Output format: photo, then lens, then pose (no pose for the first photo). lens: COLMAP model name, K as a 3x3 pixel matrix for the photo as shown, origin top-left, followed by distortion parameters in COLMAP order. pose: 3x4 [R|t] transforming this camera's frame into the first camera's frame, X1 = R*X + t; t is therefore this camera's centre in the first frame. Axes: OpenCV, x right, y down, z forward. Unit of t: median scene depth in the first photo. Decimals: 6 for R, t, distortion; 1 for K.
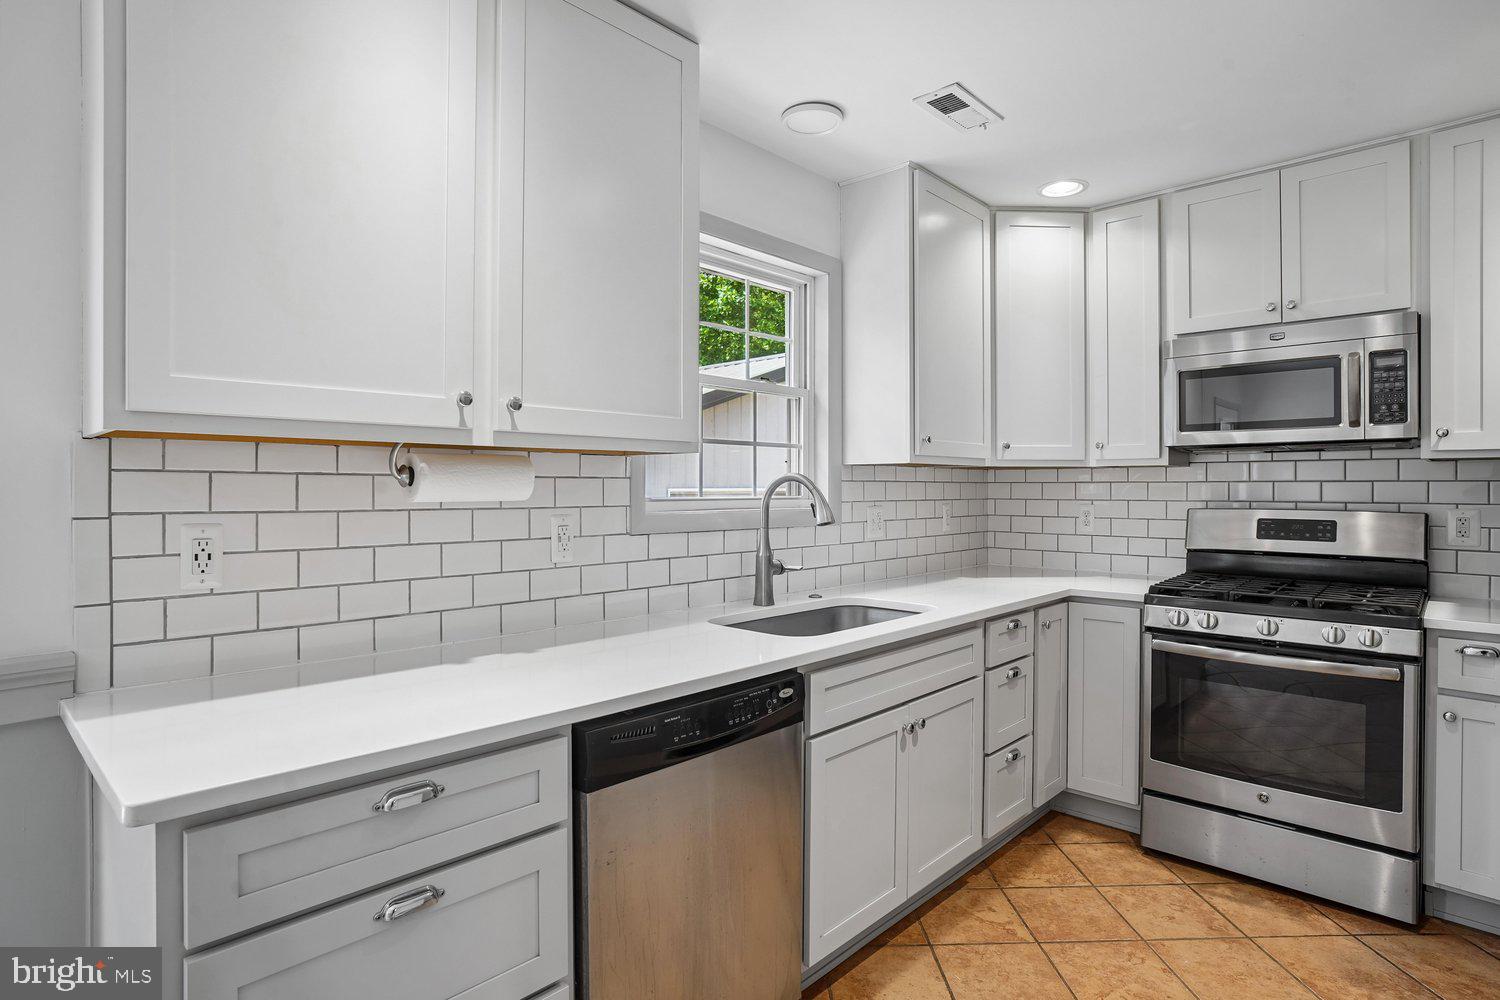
lens RADIAL K [[791.4, 0, 736.7], [0, 791.4, 488.8], [0, 0, 1]] dist [-0.018410, 0.006304]
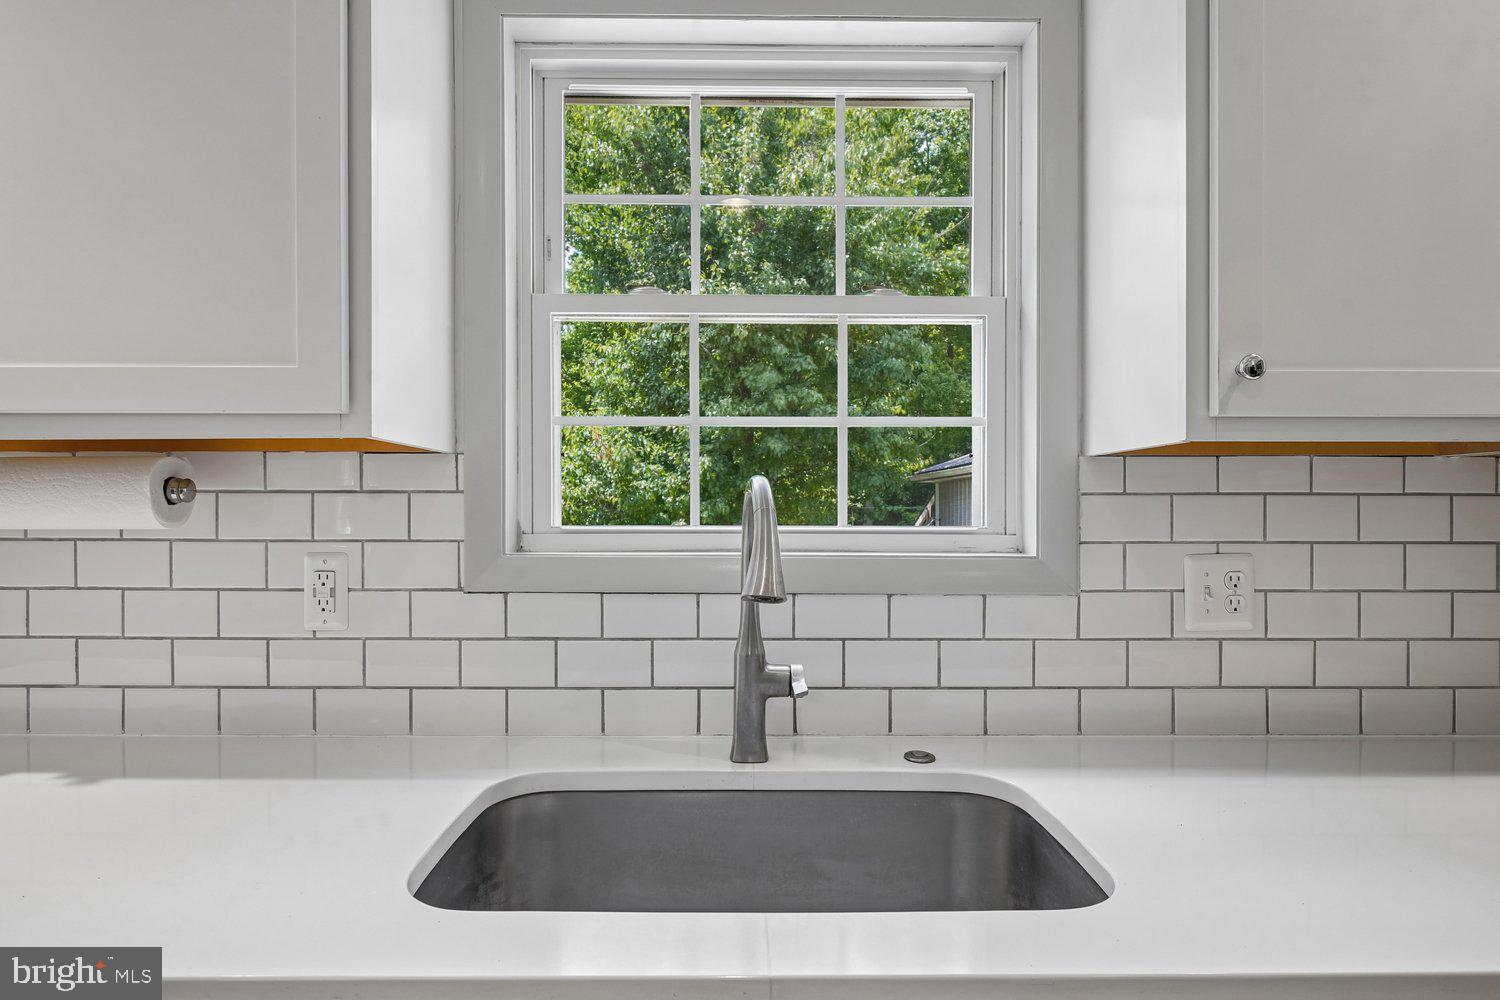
lens RADIAL K [[791.4, 0, 753.2], [0, 791.4, 511.2], [0, 0, 1]] dist [-0.018410, 0.006304]
pose [[0.701658, -0.001264, -0.712513, 0.372592], [-0.002635, 0.999987, -0.004369, 0.002018], [0.712509, 0.004943, 0.701645, 0.673157]]
